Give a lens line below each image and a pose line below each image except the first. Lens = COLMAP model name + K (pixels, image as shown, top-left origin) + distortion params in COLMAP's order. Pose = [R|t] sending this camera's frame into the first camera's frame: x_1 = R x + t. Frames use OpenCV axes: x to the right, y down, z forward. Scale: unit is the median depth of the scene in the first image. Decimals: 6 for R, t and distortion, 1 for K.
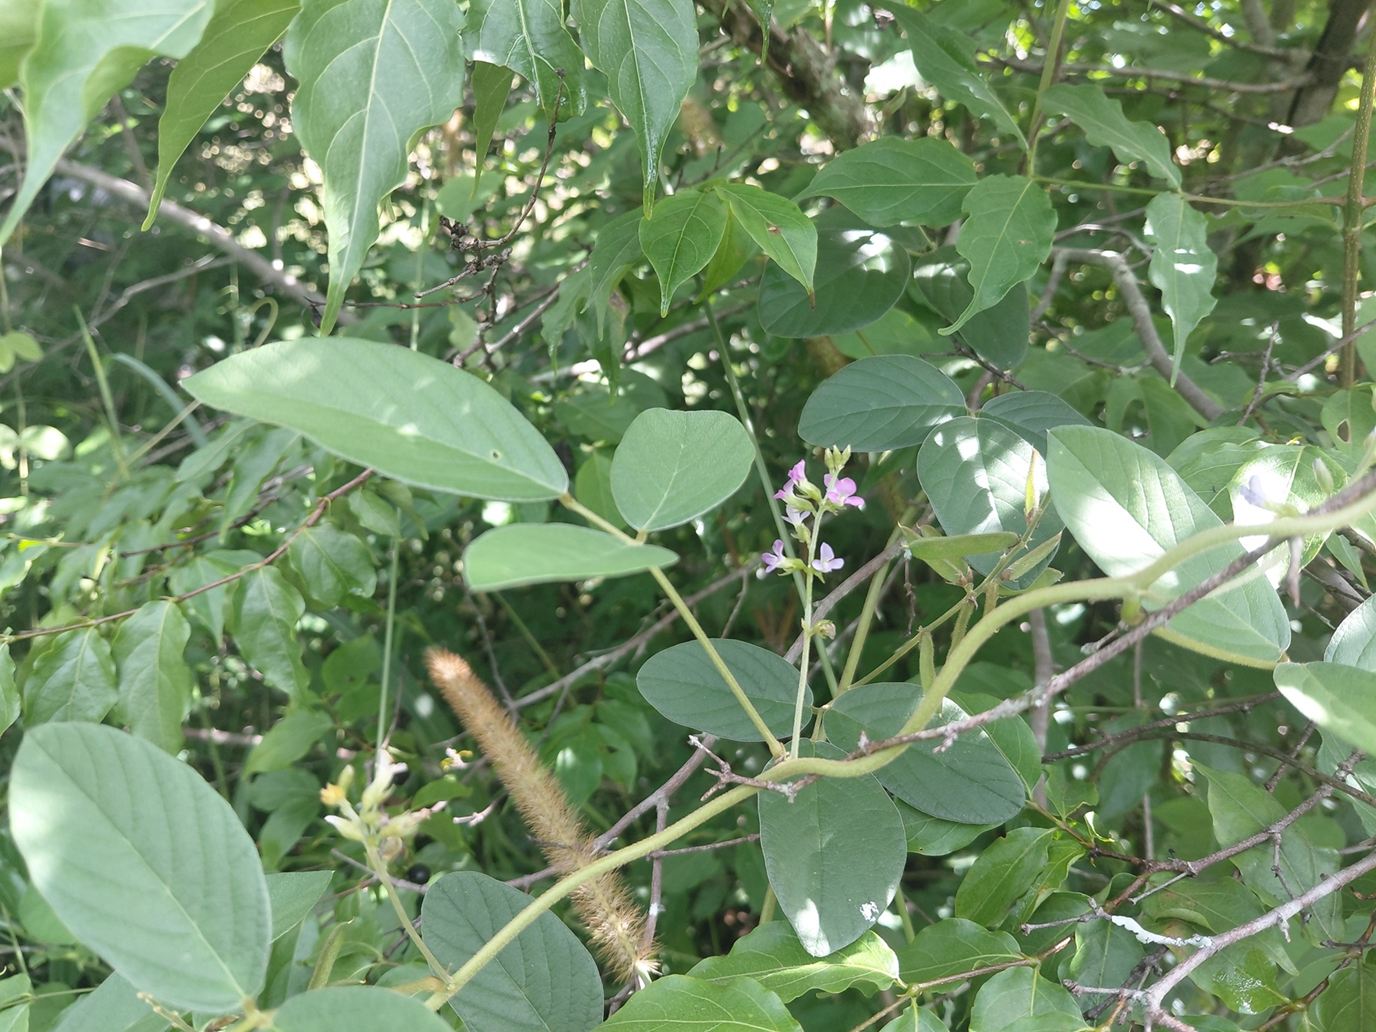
lens RADIAL K [[1027.8, 0, 688.0], [0, 1027.8, 516.0], [0, 0, 1]] dist [-0.109127, -0.001297]
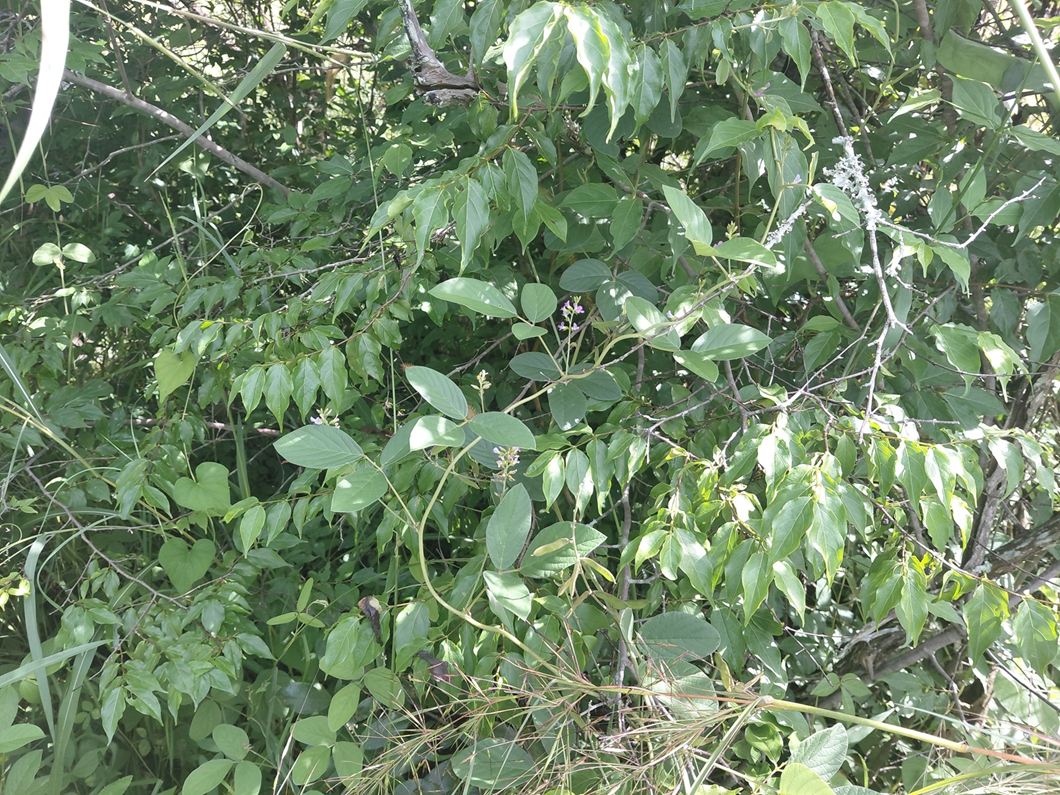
lens RADIAL K [[791.8, 0, 530.0], [0, 791.8, 397.5], [0, 0, 1]] dist [-0.109127, -0.001297]
pose [[0.989778, -0.005136, 0.142525, -0.450532], [-0.016134, 0.988903, 0.147685, -0.129086], [-0.141702, -0.148475, 0.978711, -1.909093]]
